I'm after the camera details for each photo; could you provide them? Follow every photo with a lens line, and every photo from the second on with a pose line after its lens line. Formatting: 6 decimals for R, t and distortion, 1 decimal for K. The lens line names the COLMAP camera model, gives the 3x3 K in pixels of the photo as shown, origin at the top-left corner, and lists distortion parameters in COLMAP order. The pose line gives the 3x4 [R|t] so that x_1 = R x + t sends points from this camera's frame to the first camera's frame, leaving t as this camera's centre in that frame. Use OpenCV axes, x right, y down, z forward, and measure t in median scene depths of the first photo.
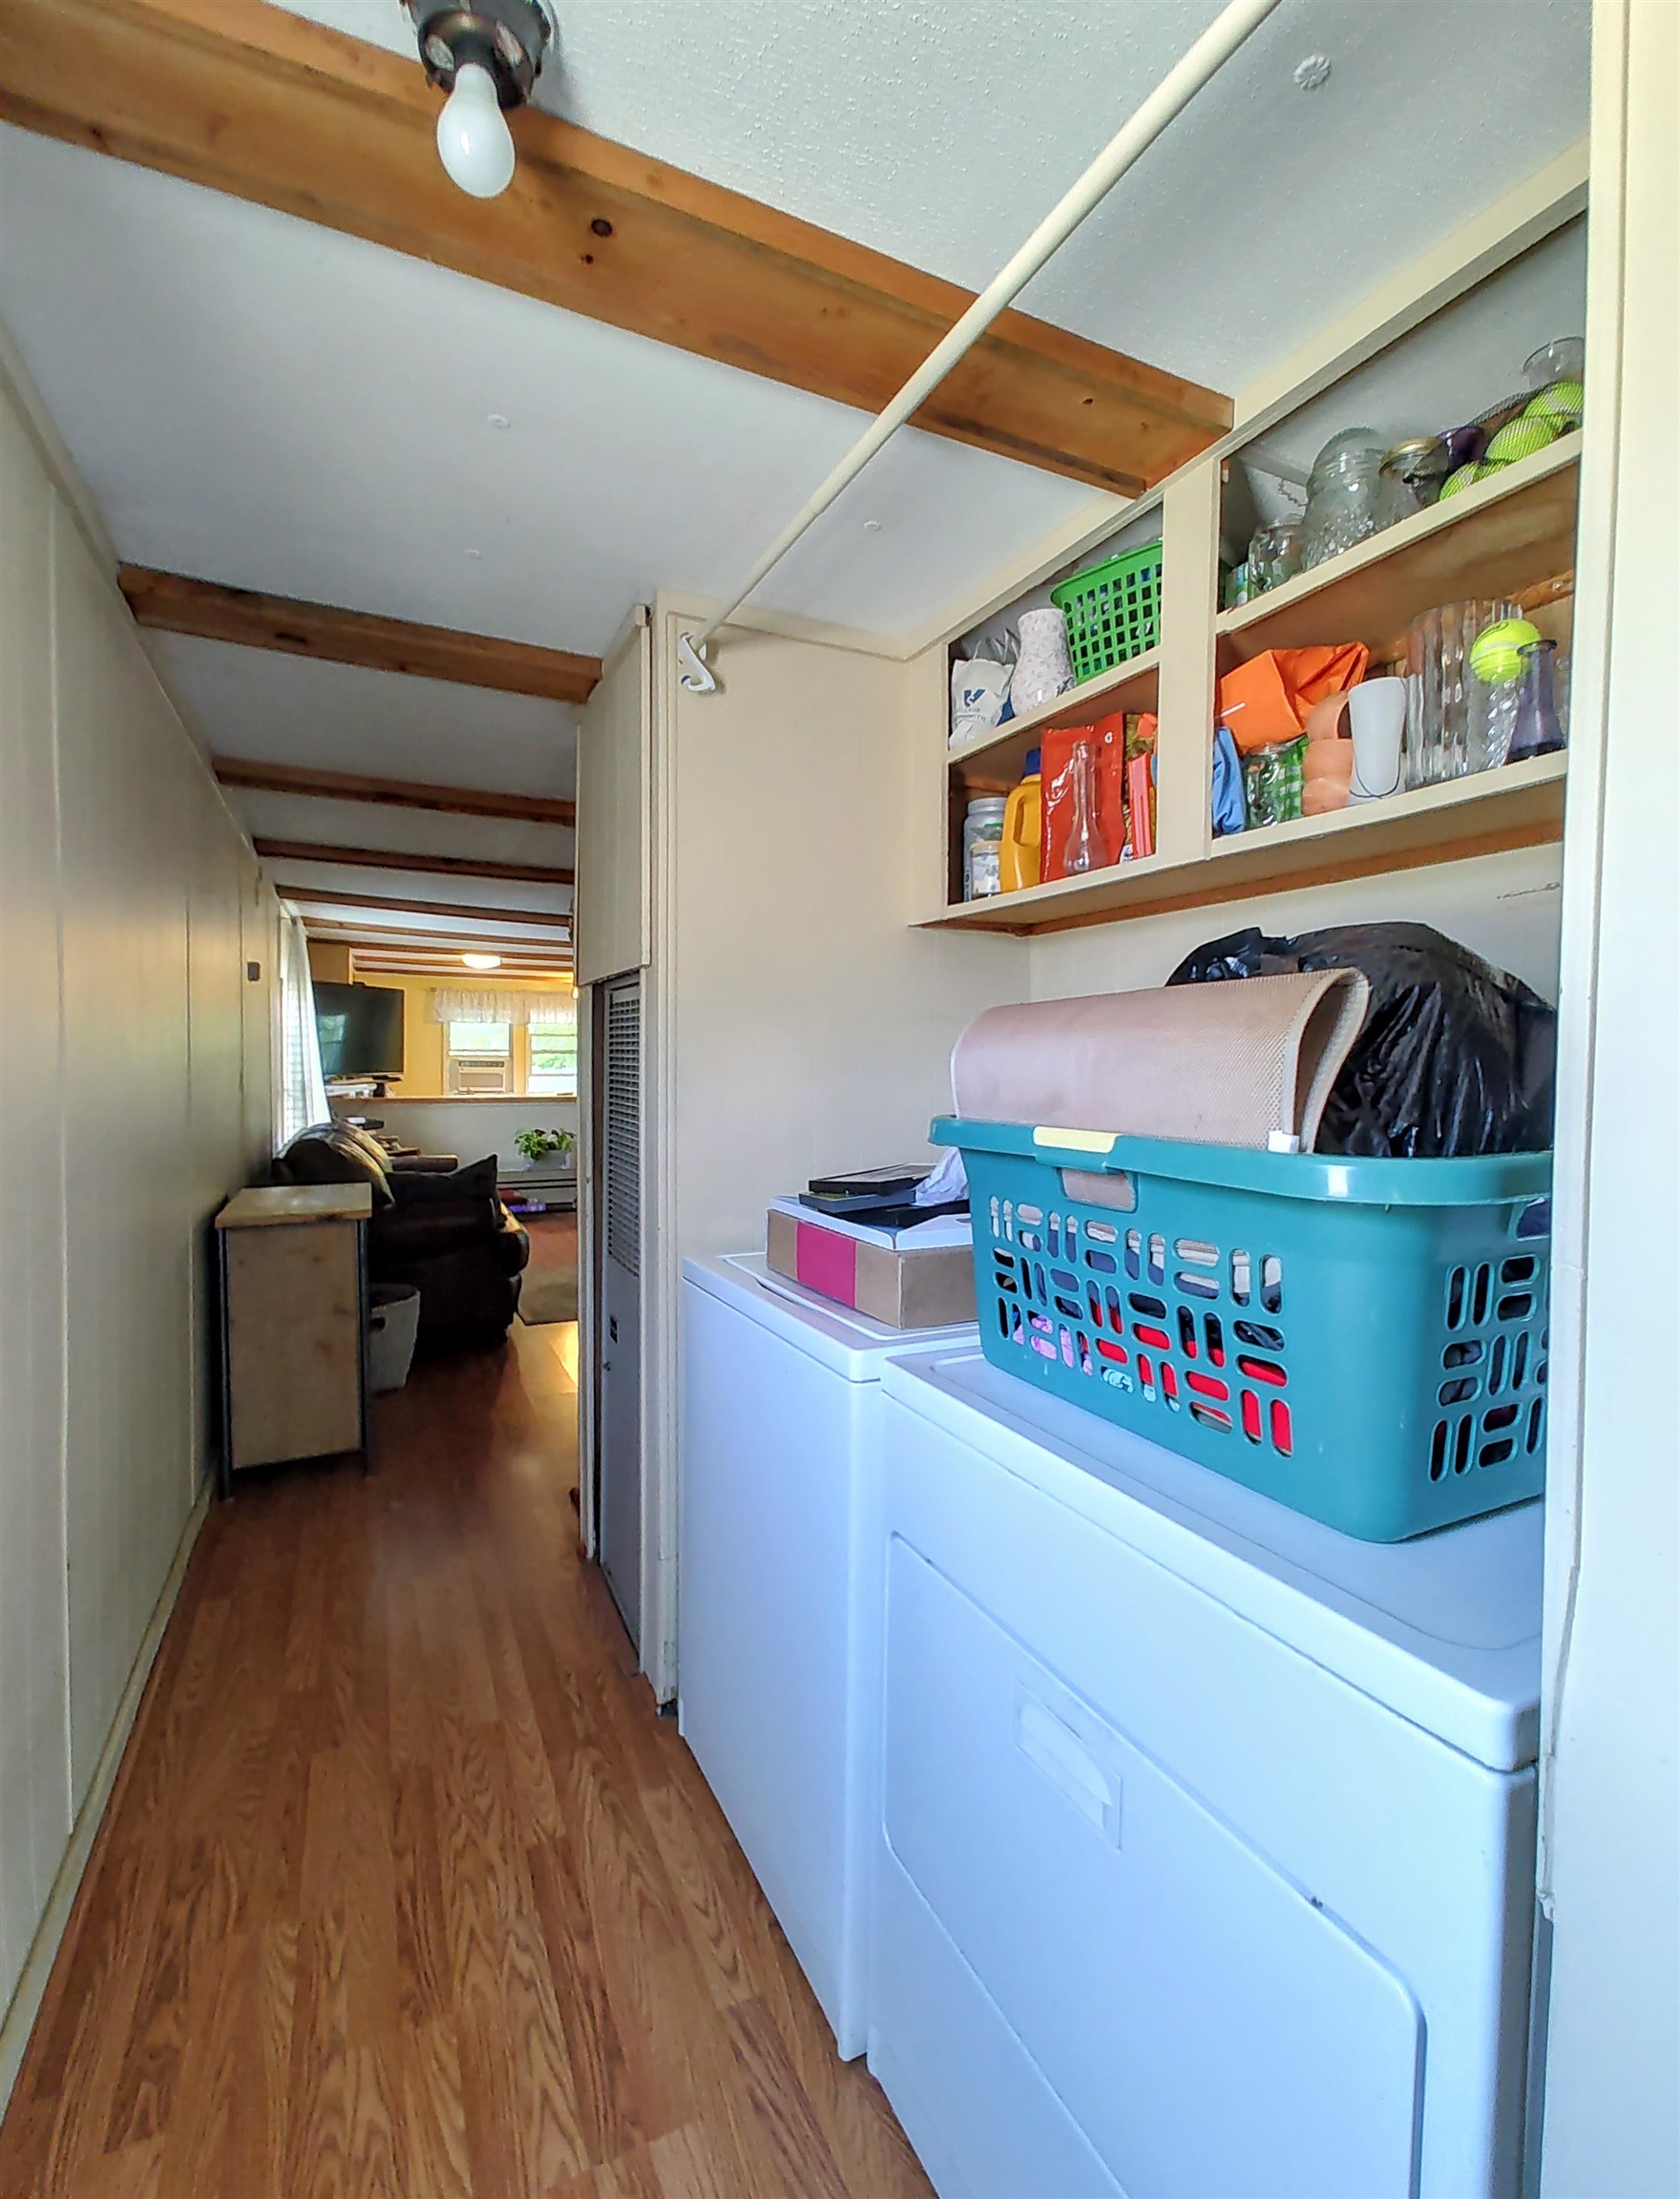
lens RADIAL K [[976.5, 0, 843.0], [0, 976.5, 1096.3], [0, 0, 1]] dist [0.001059, 0.000032]
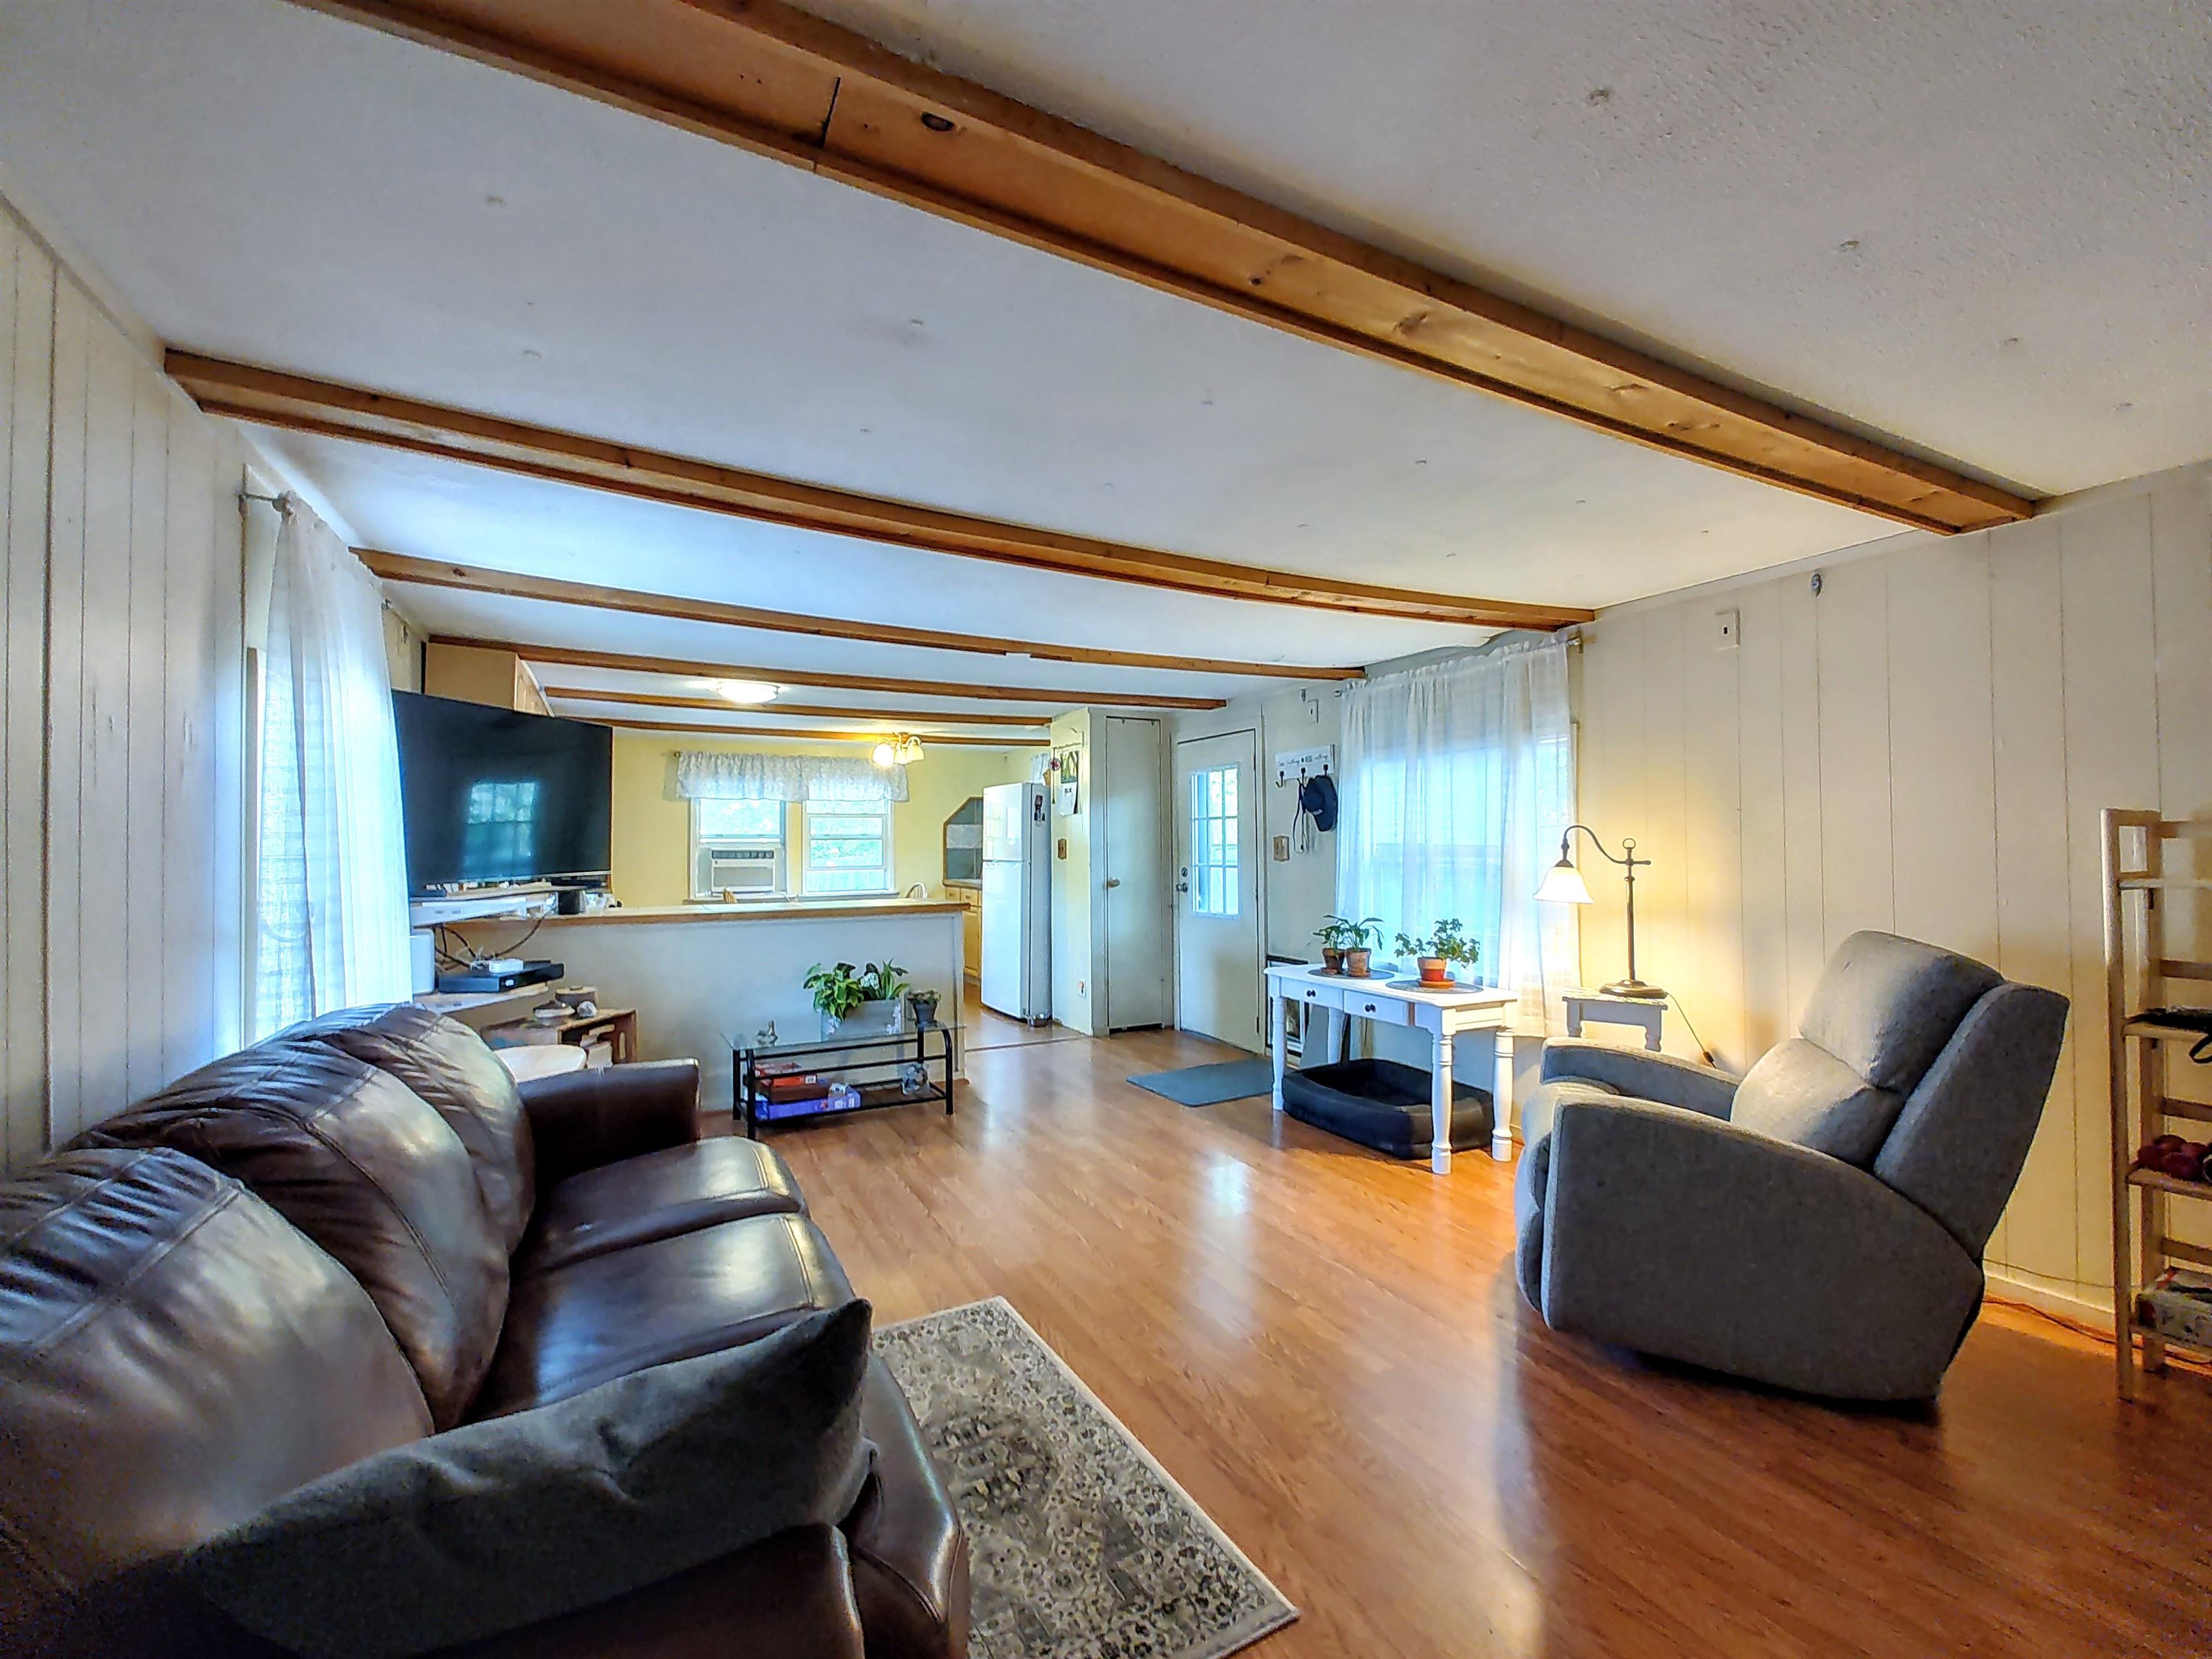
lens RADIAL K [[896.6, 0, 1098.4], [0, 896.6, 838.2], [0, 0, 1]] dist [-0.001219, -0.000062]
pose [[0.999457, -0.019456, 0.026605, -0.171724], [0.020668, 0.998725, -0.046049, -0.013519], [-0.025675, 0.046574, 0.998585, 0.453336]]
